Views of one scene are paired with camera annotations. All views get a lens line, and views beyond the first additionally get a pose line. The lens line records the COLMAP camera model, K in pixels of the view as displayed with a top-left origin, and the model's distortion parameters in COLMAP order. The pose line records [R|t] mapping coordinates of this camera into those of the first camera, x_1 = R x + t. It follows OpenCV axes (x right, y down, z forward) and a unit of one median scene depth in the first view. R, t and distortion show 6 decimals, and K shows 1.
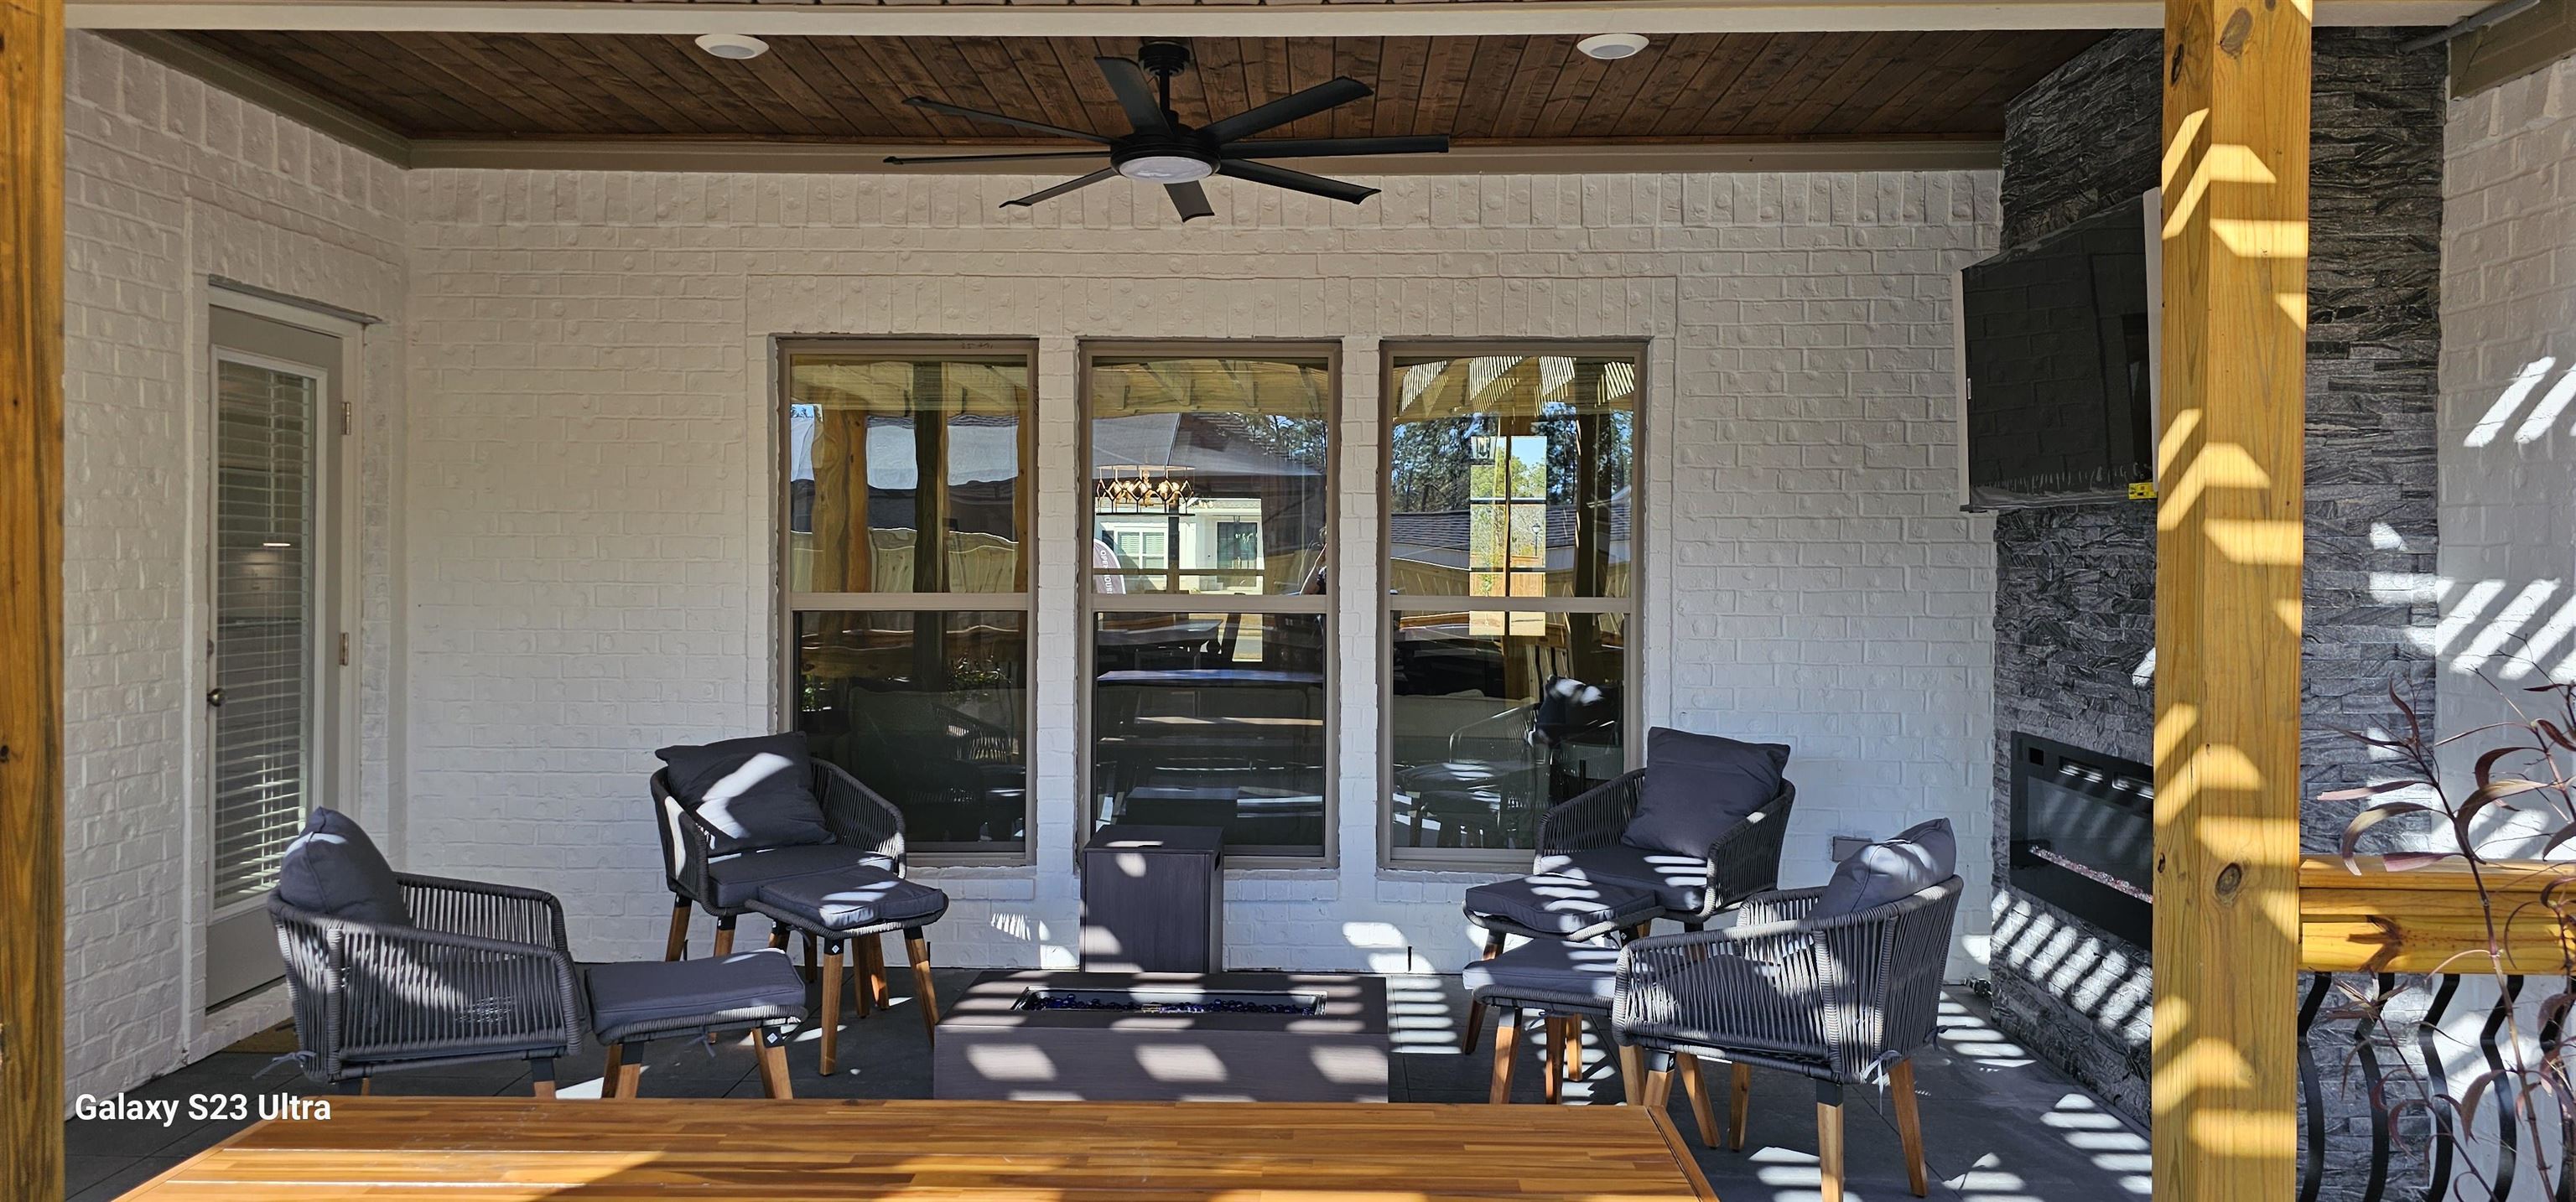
lens RADIAL K [[1694.4, 0, 1282.7], [0, 1694.4, 551.0], [0, 0, 1]] dist [0.077845, -0.128071]
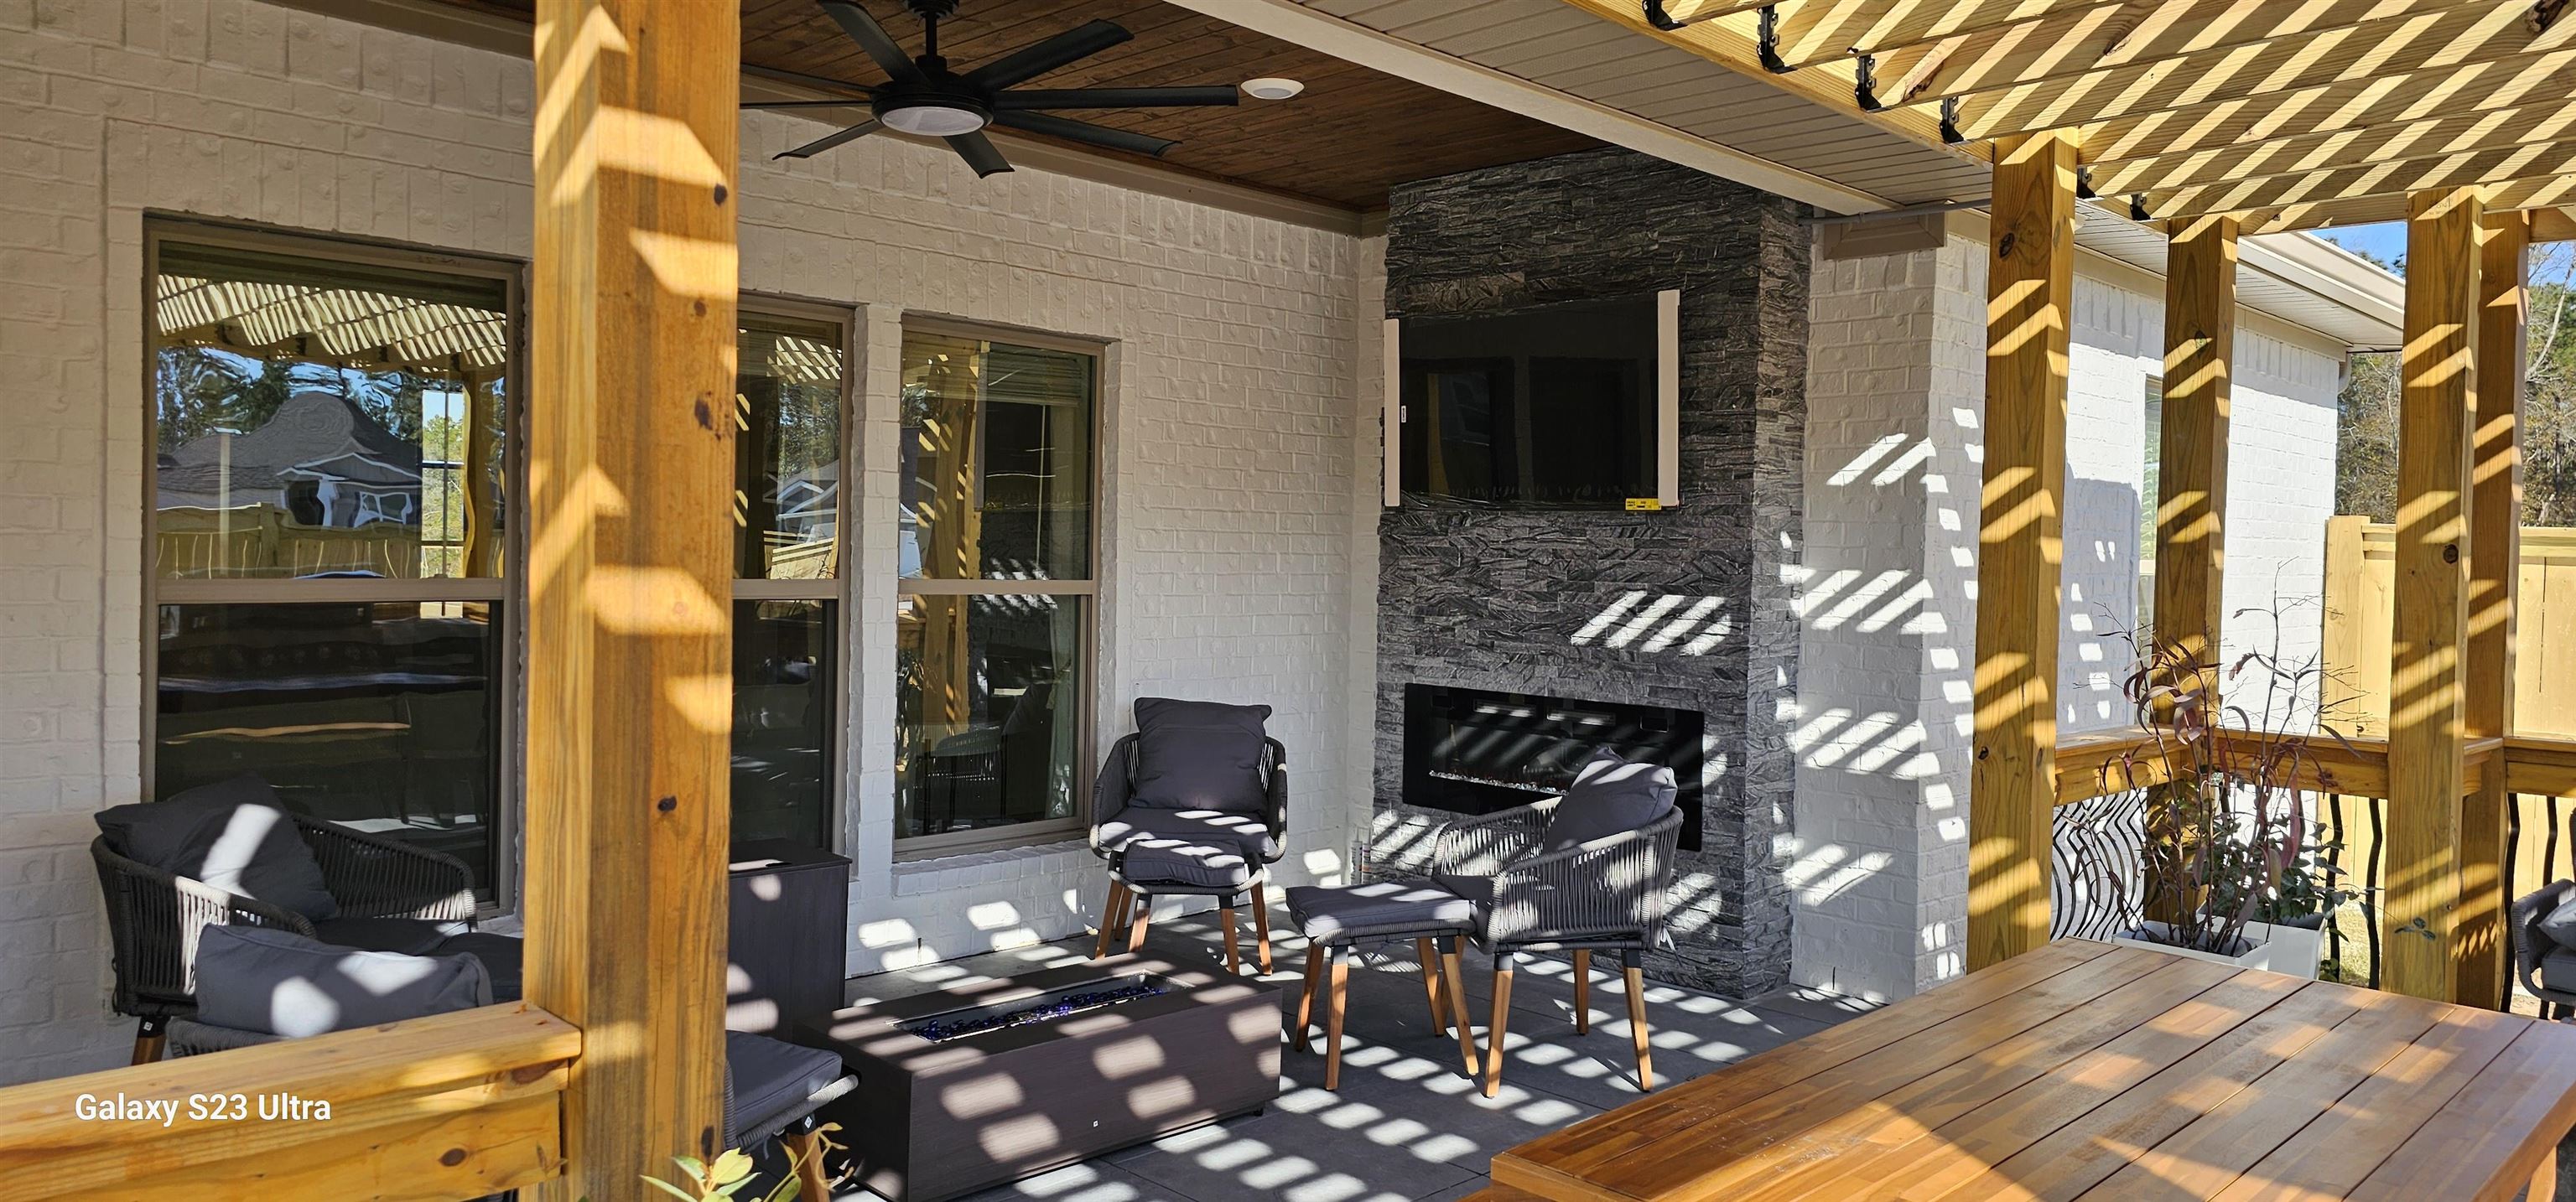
lens RADIAL K [[1667.1, 0, 1288.2], [0, 1667.1, 563.1], [0, 0, 1]] dist [0.020650, -0.042510]
pose [[0.683609, 0.001824, 0.729846, -0.540459], [-0.019123, 0.999698, 0.015413, -0.002033], [-0.729598, -0.024494, 0.683438, 0.217463]]
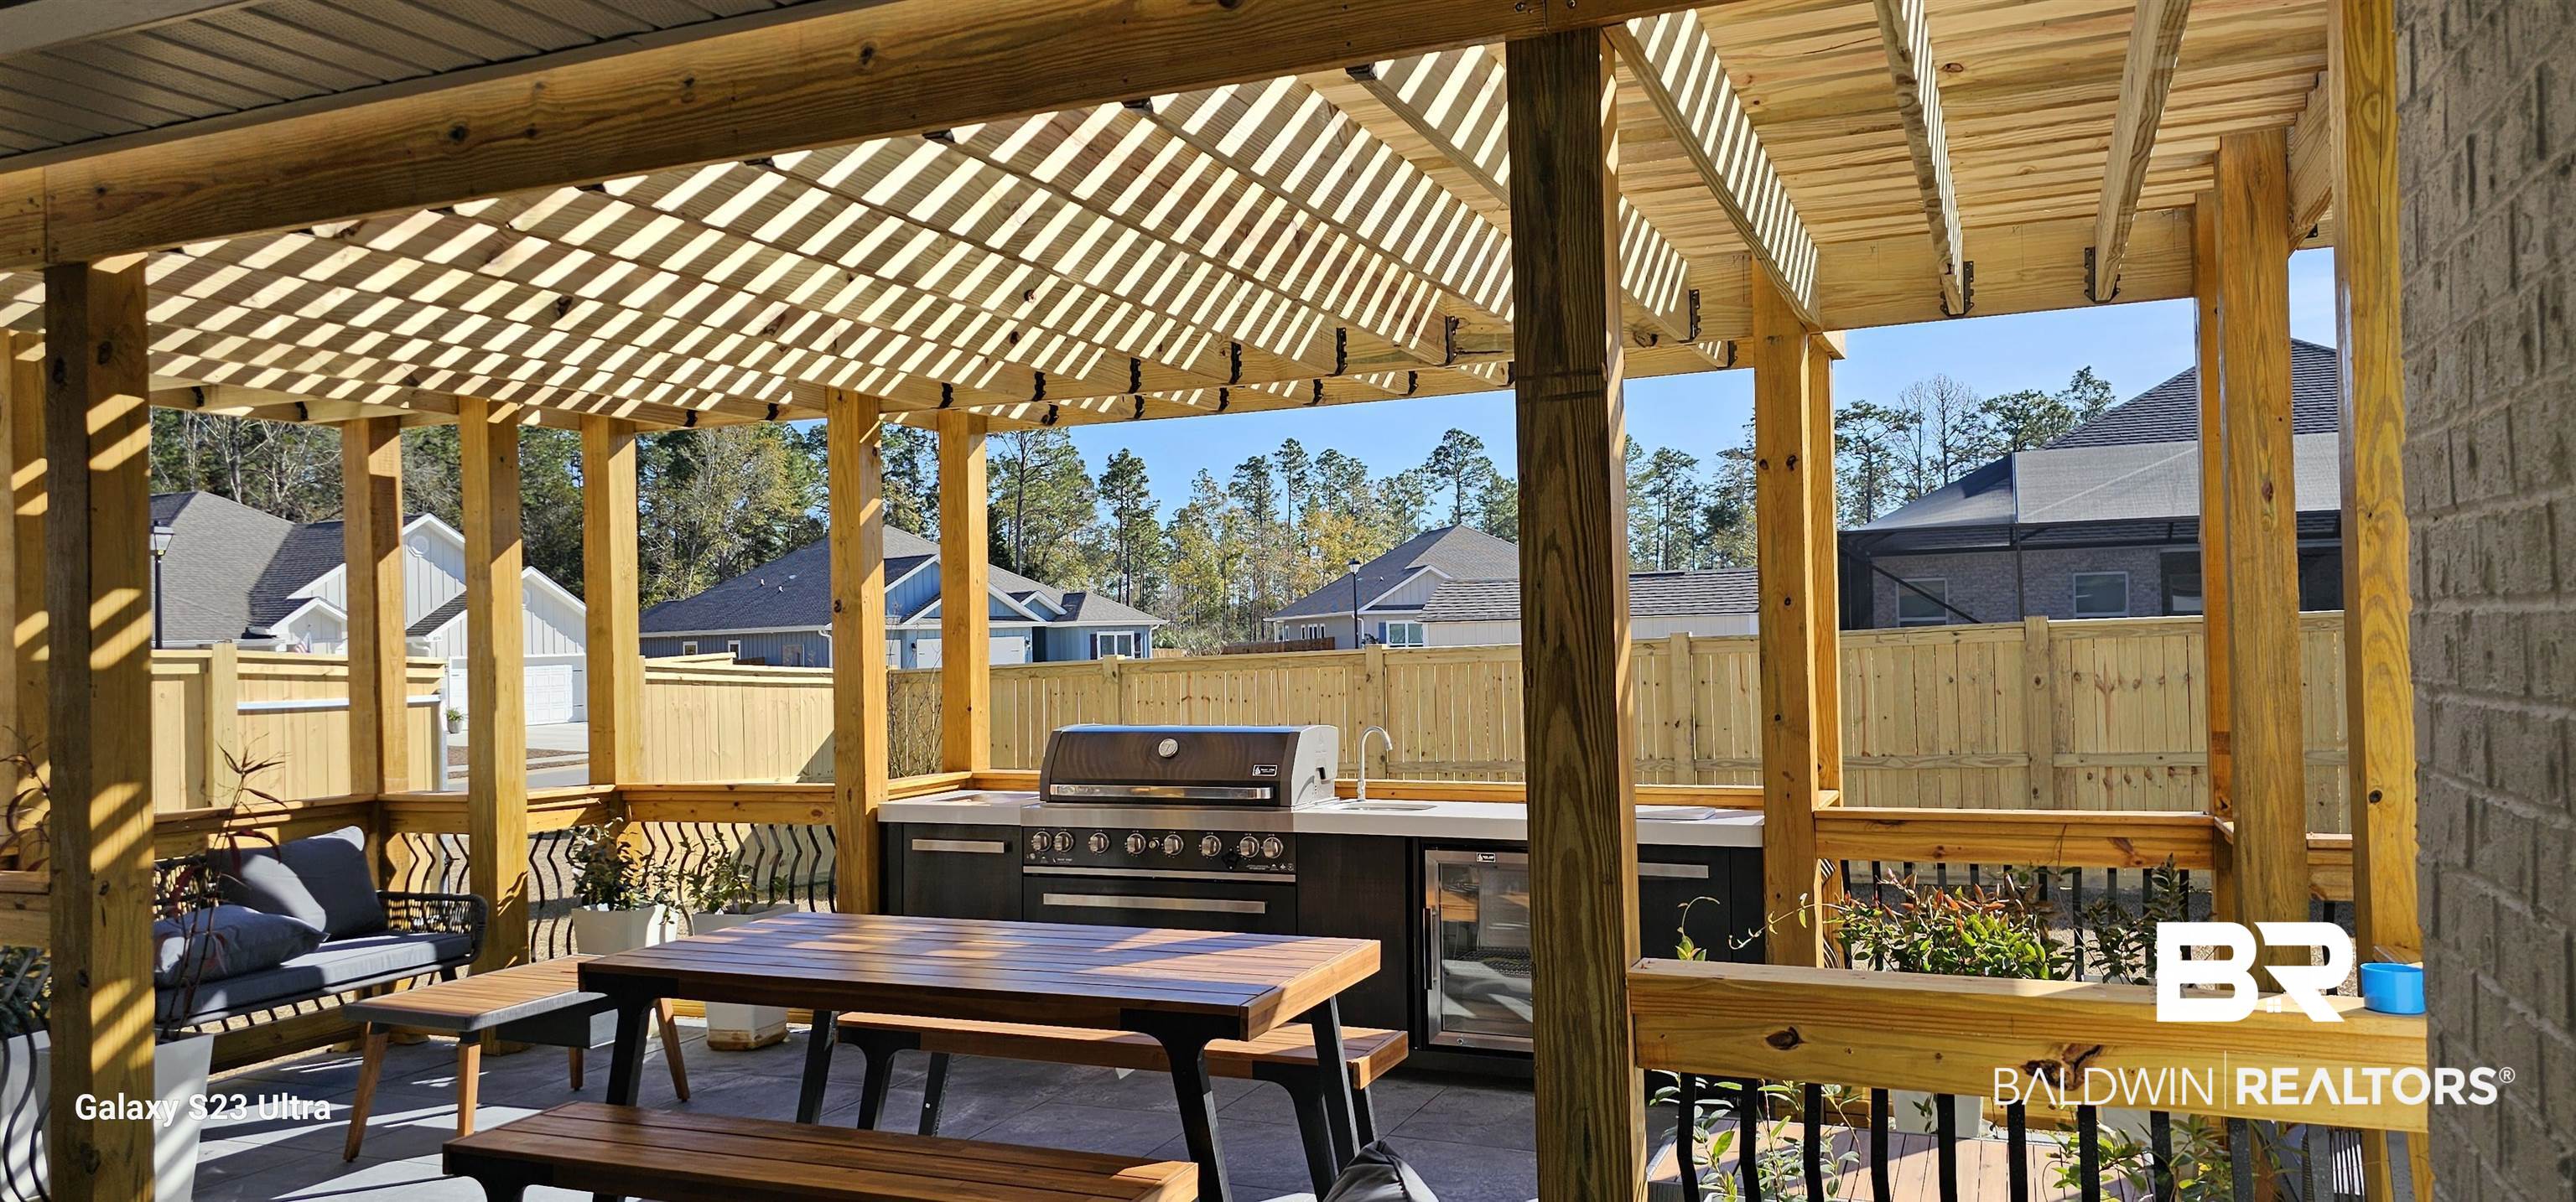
lens RADIAL K [[1713.5, 0, 1284.8], [0, 1713.5, 610.0], [0, 0, 1]] dist [0.080274, -0.086537]
pose [[-0.931291, 0.024946, 0.363422, -0.515789], [0.020180, 0.999653, -0.016907, -0.005661], [-0.363717, -0.008411, -0.931471, 1.057553]]
